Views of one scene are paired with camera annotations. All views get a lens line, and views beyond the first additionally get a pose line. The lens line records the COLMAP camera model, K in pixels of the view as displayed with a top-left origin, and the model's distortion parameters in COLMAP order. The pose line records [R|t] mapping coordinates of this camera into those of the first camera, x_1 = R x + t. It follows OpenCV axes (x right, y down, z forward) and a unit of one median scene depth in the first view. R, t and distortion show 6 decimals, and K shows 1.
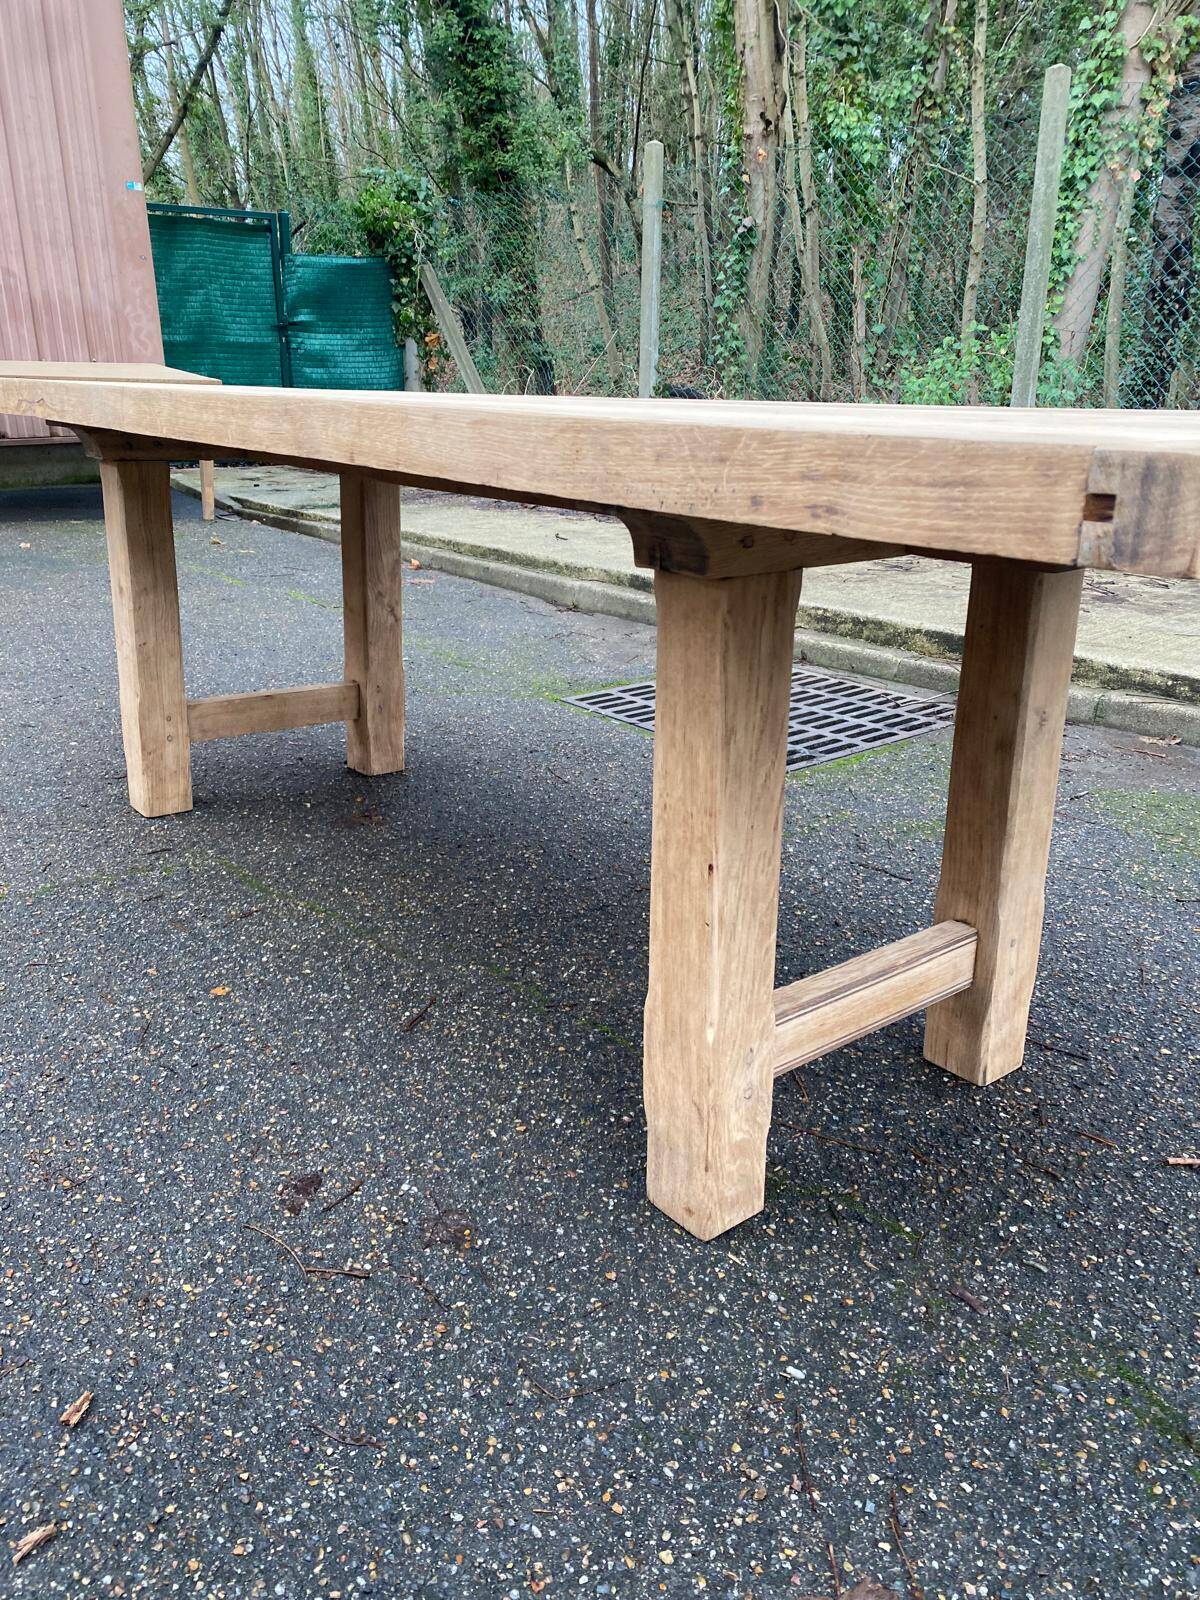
lens RADIAL K [[1218.2, 0, 593.5], [0, 1218.2, 788.0], [0, 0, 1]] dist [0.020467, -0.013632]
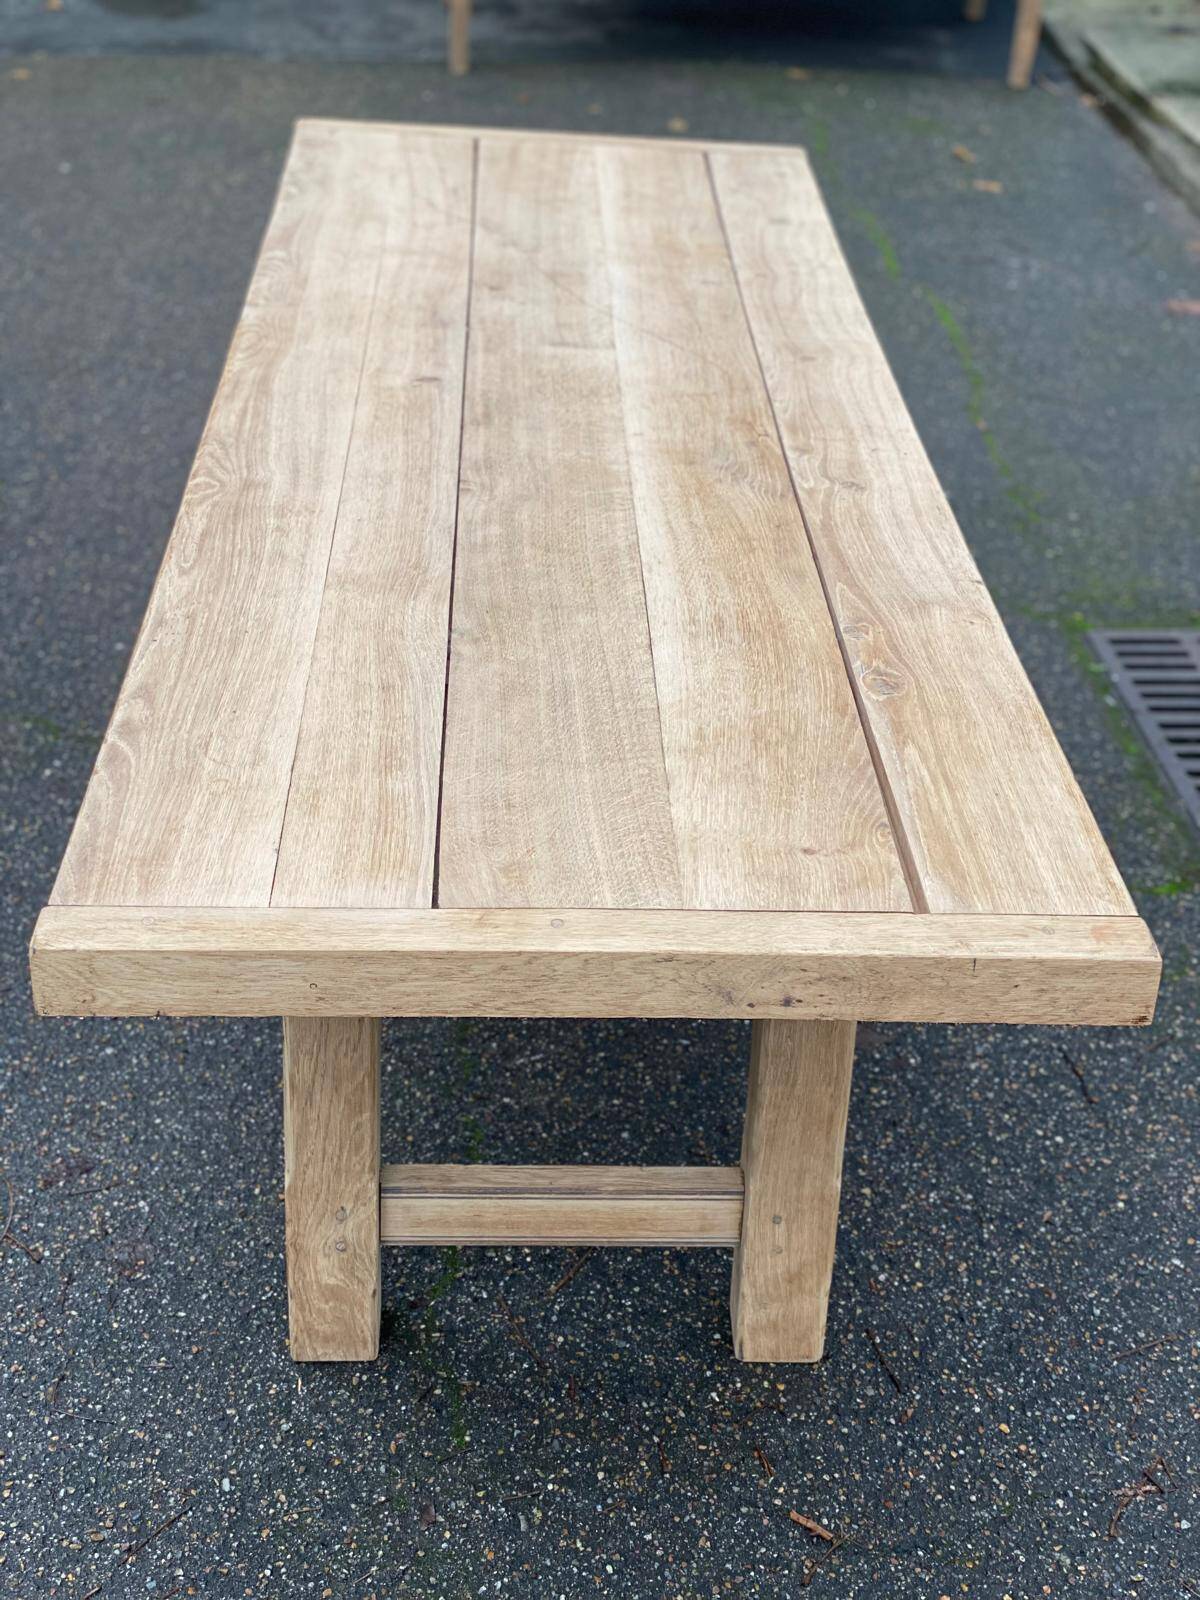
lens RADIAL K [[2353.5, 0, 617.4], [0, 2353.5, 797.5], [0, 0, 1]] dist [0.206045, -0.488479]
pose [[0.809237, 0.300492, -0.504817, 1.082080], [-0.215104, 0.951171, 0.221367, -0.539798], [0.546686, -0.070551, 0.834360, -0.466665]]
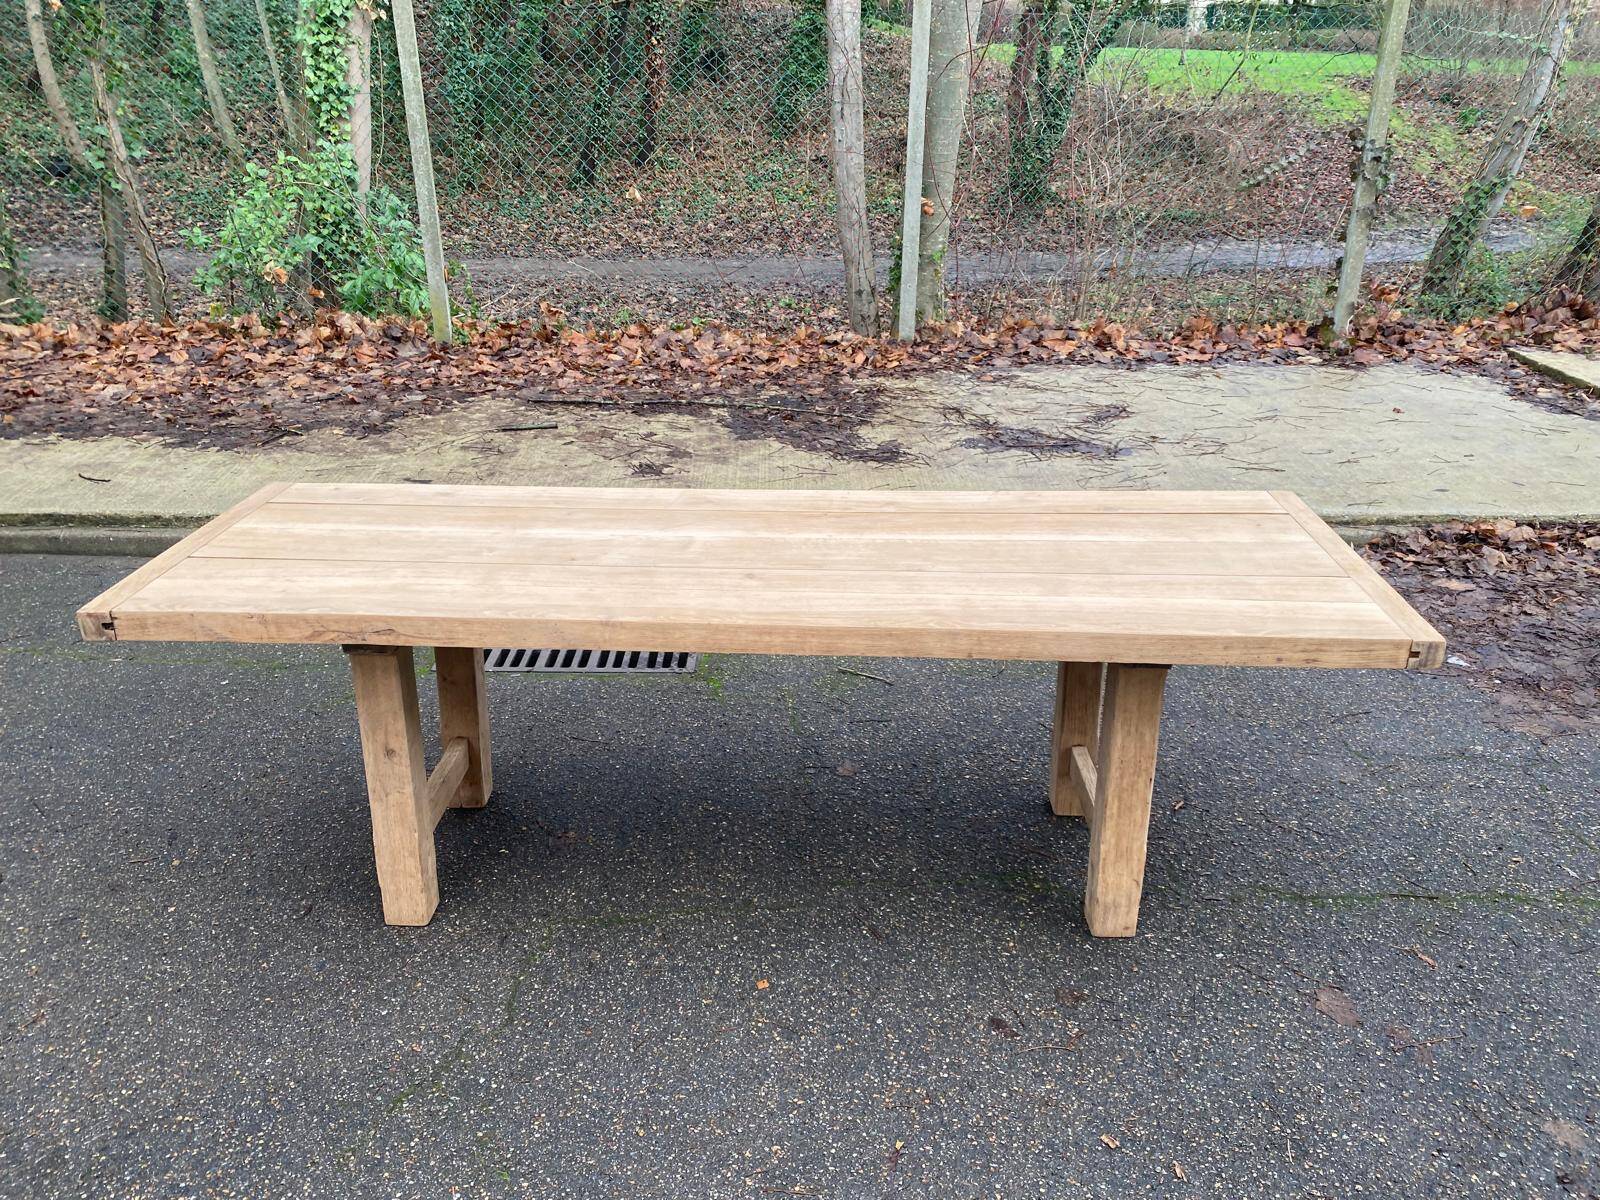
lens RADIAL K [[1211.6, 0, 800.0], [0, 1211.6, 600.0], [0, 0, 1]] dist [0.128232, -0.326141]
pose [[0.641872, -0.316488, 0.698452, -1.463398], [0.247232, 0.947626, 0.202191, -0.707048], [-0.725863, 0.042899, 0.686501, -0.082564]]
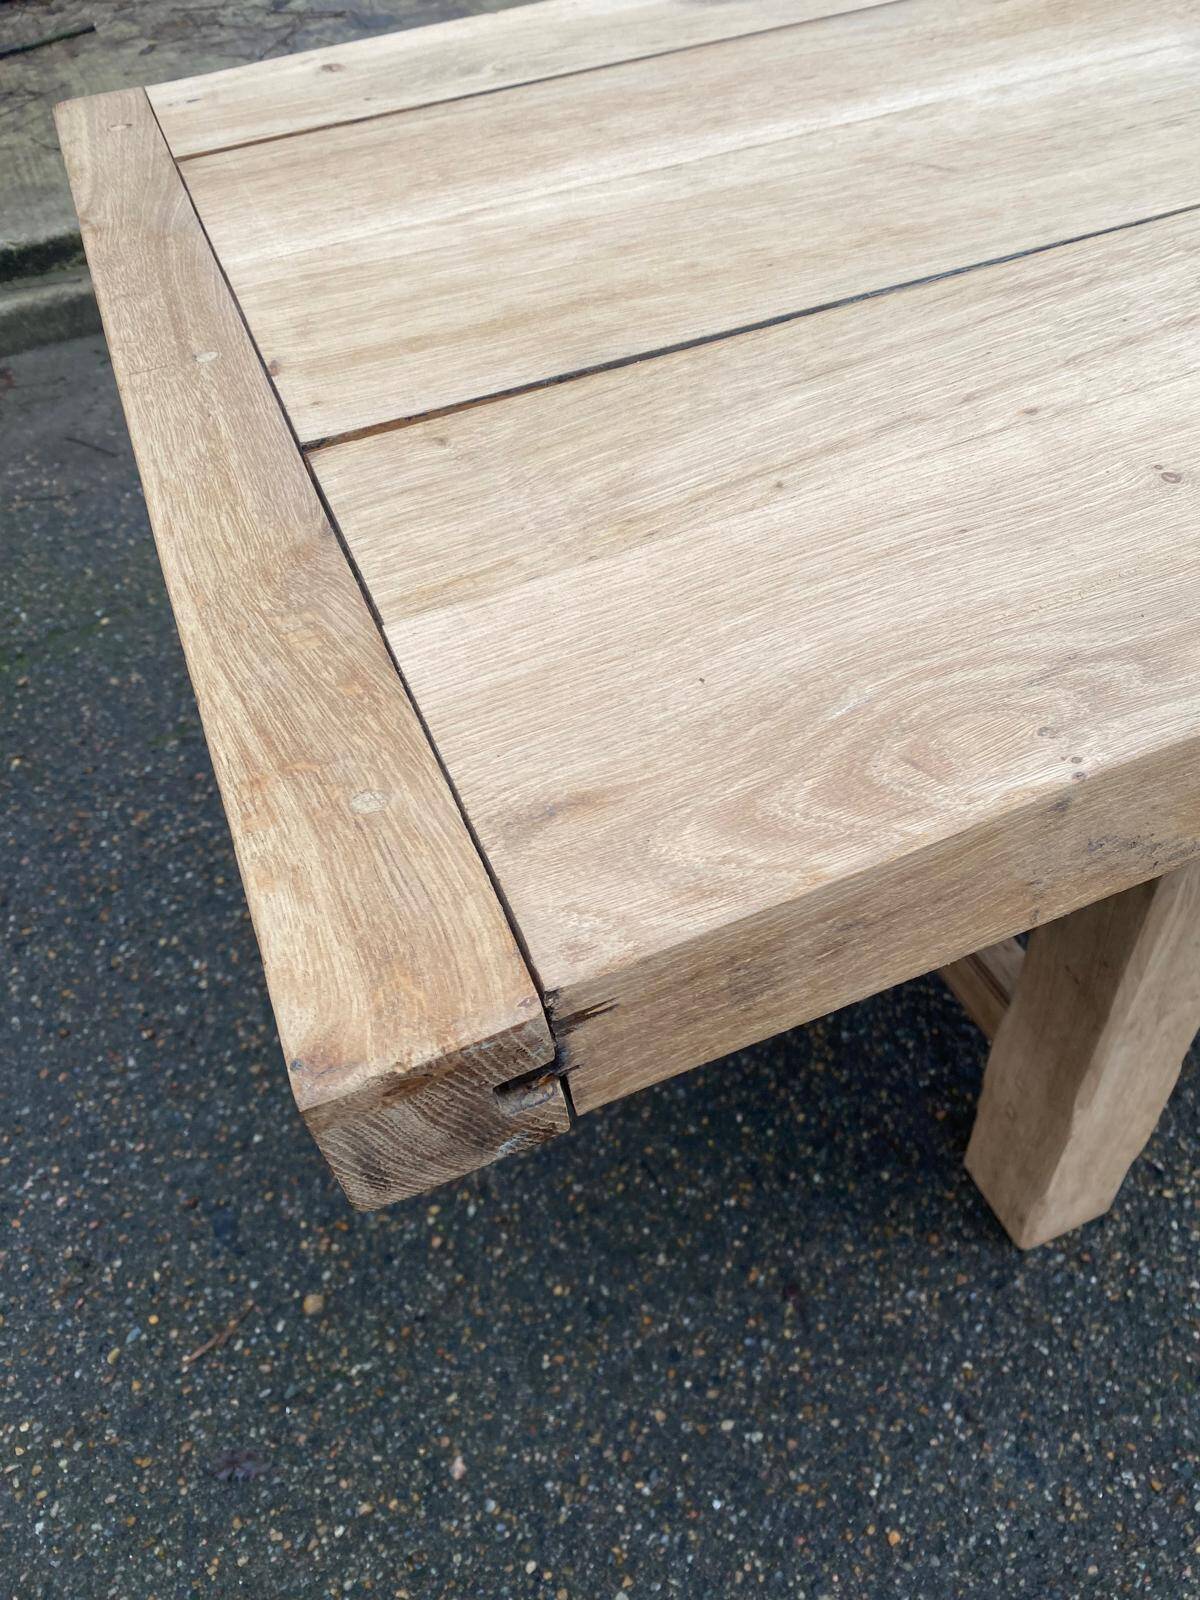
lens RADIAL K [[1228.9, 0, 618.7], [0, 1228.9, 788.8], [0, 0, 1]] dist [-0.000337, 0.005357]
pose [[0.267120, -0.732875, 0.625733, -1.010682], [0.375546, 0.677159, 0.632789, -0.748684], [-0.887475, 0.065961, 0.456111, 1.639648]]
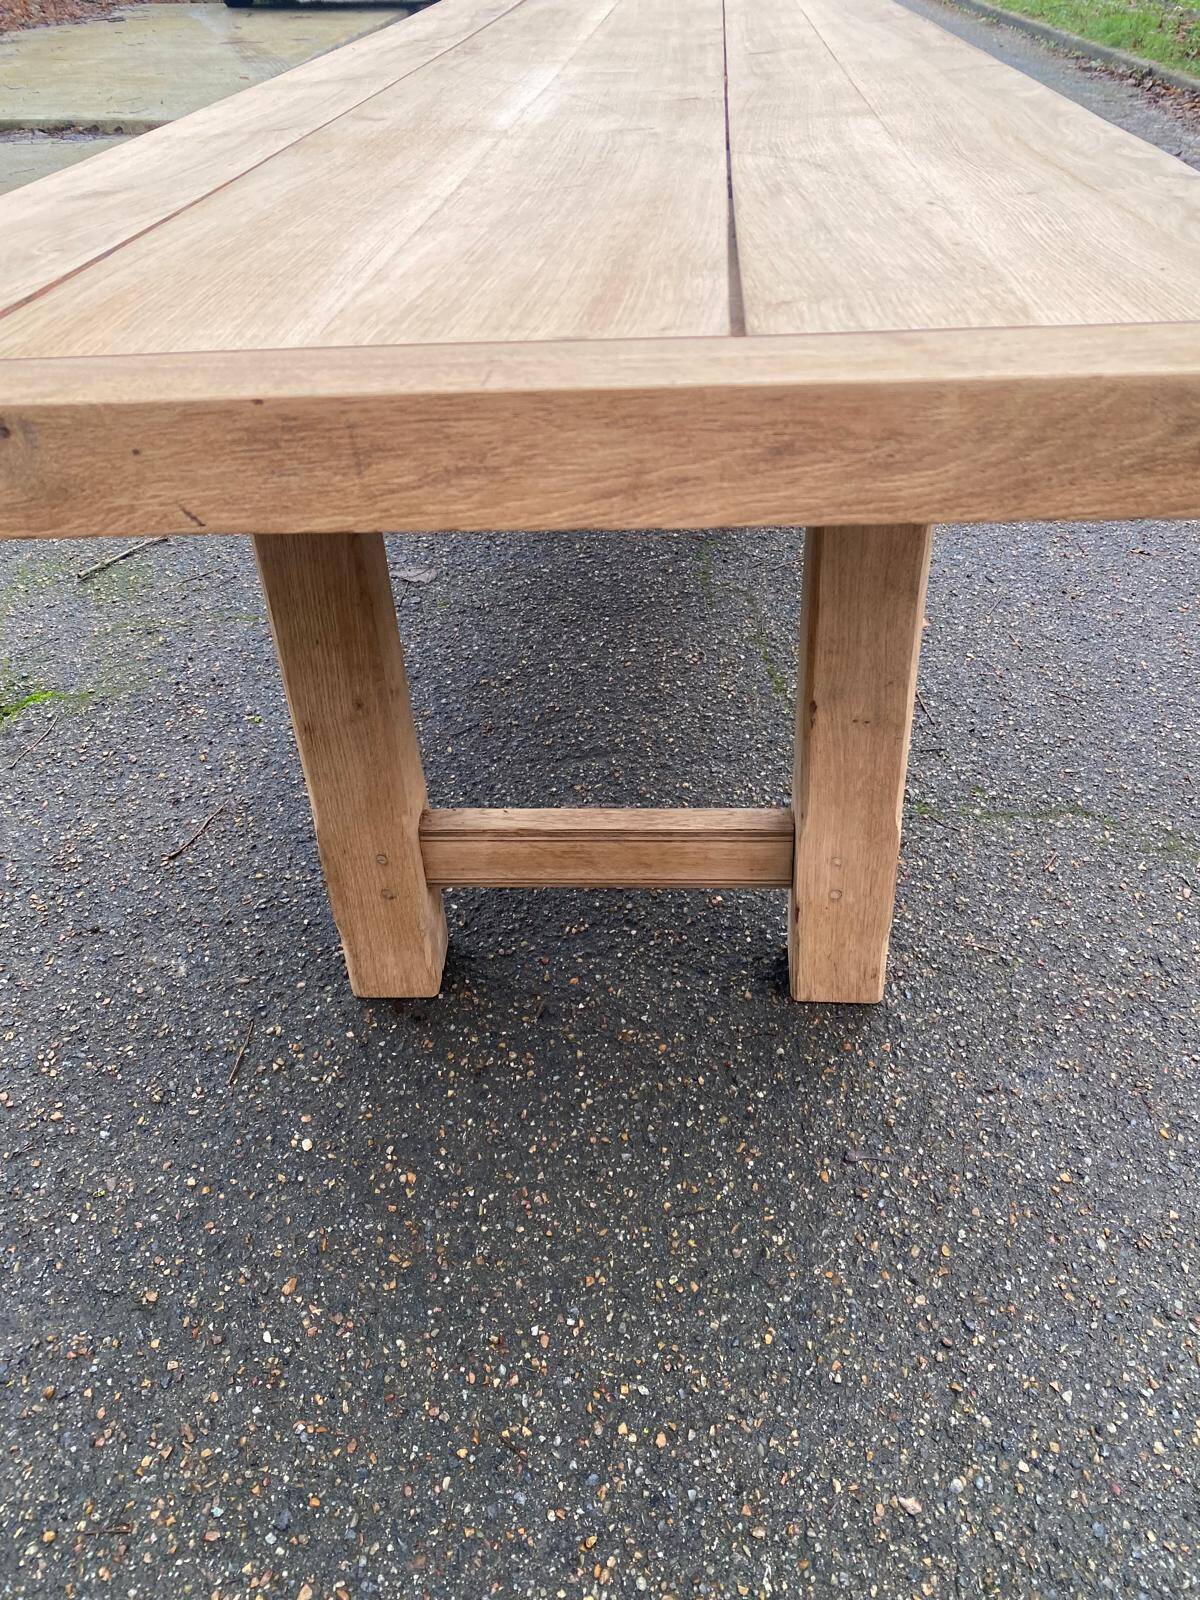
lens RADIAL K [[1222.6, 0, 617.6], [0, 1222.6, 776.9], [0, 0, 1]] dist [0.023960, -0.010330]
pose [[-0.745520, -0.382003, 0.546144, -0.972811], [0.228505, 0.623273, 0.747874, -0.835102], [-0.626087, 0.682352, -0.377374, 2.148614]]
